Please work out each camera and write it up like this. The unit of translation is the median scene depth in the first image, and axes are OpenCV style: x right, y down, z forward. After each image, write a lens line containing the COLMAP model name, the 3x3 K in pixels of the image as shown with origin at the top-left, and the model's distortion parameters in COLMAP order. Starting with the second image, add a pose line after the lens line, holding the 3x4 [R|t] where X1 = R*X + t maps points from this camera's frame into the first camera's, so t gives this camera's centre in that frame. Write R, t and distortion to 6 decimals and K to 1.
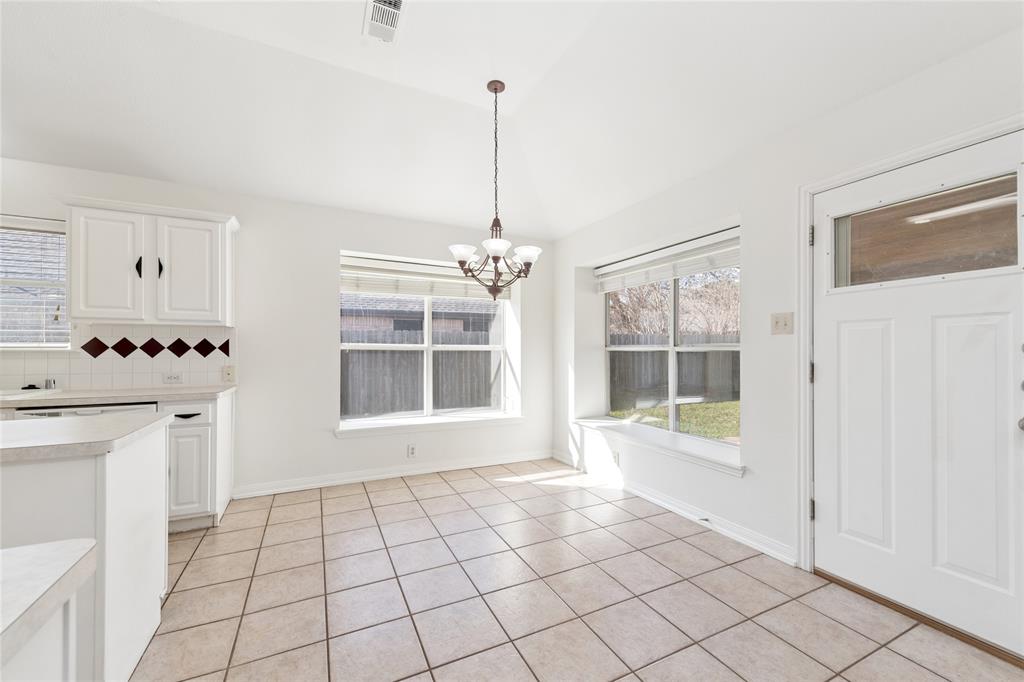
lens RADIAL K [[404.2, 0, 510.1], [0, 404.2, 346.4], [0, 0, 1]] dist [0.005811, -0.000563]
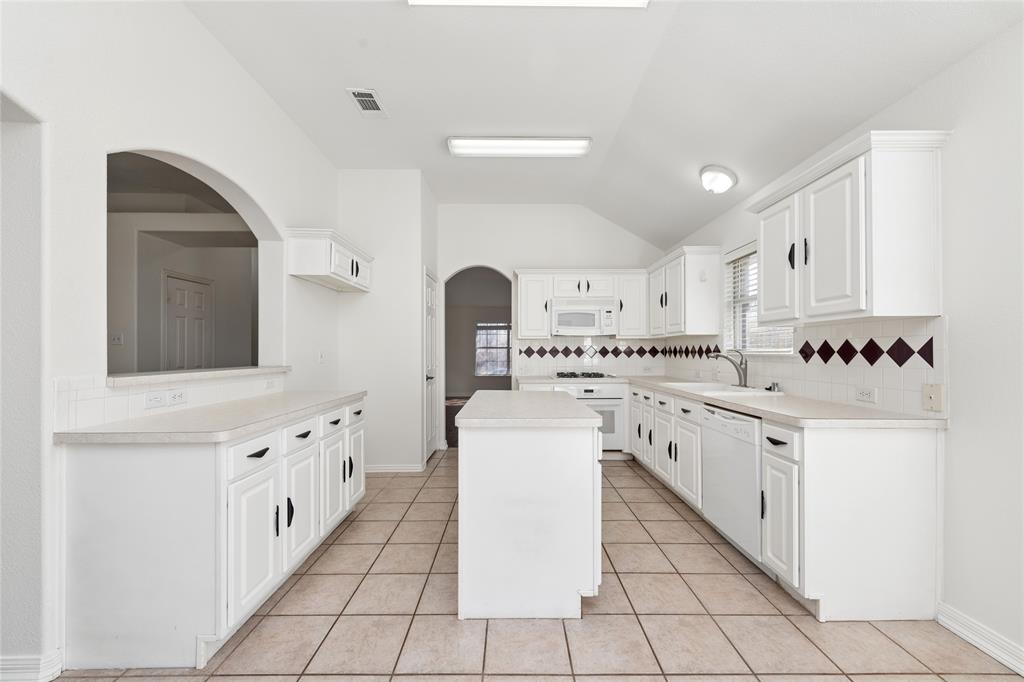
lens RADIAL K [[404.2, 0, 510.6], [0, 404.2, 347.7], [0, 0, 1]] dist [0.005811, -0.000563]
pose [[-0.444178, -0.010258, -0.895880, 0.098550], [0.003970, 0.999902, -0.013418, 0.003029], [0.895930, -0.009517, -0.444093, 0.822083]]
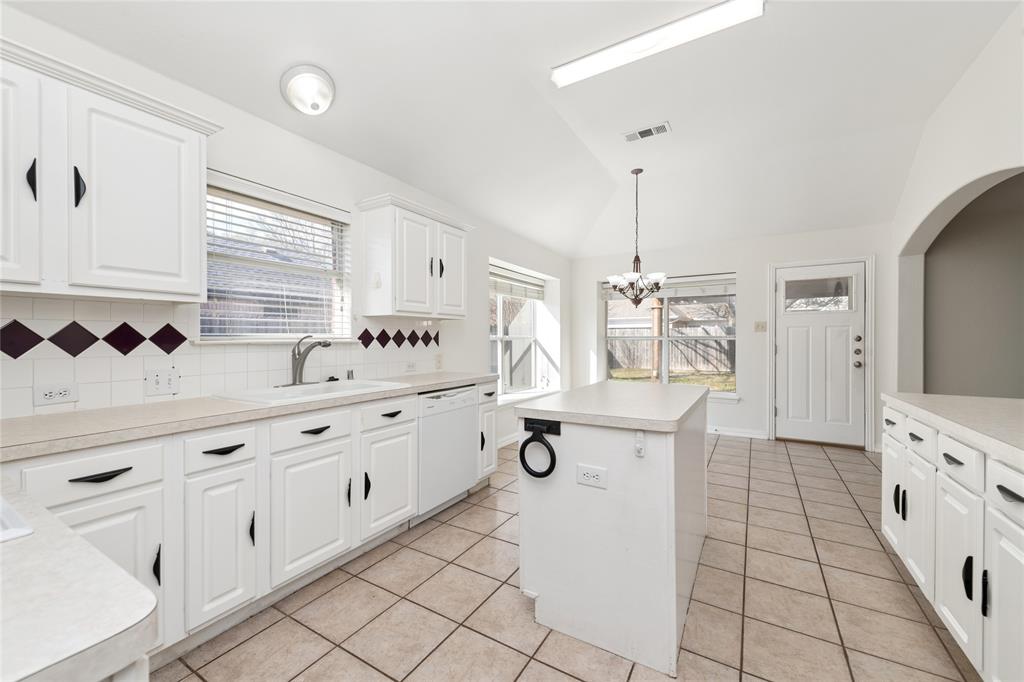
lens RADIAL K [[404.2, 0, 513.4], [0, 404.2, 338.7], [0, 0, 1]] dist [0.005811, -0.000563]
pose [[0.839908, -0.001877, 0.542726, -1.286782], [-0.001276, 0.999984, 0.005432, -0.002264], [-0.542727, -0.005255, 0.839893, -0.058004]]
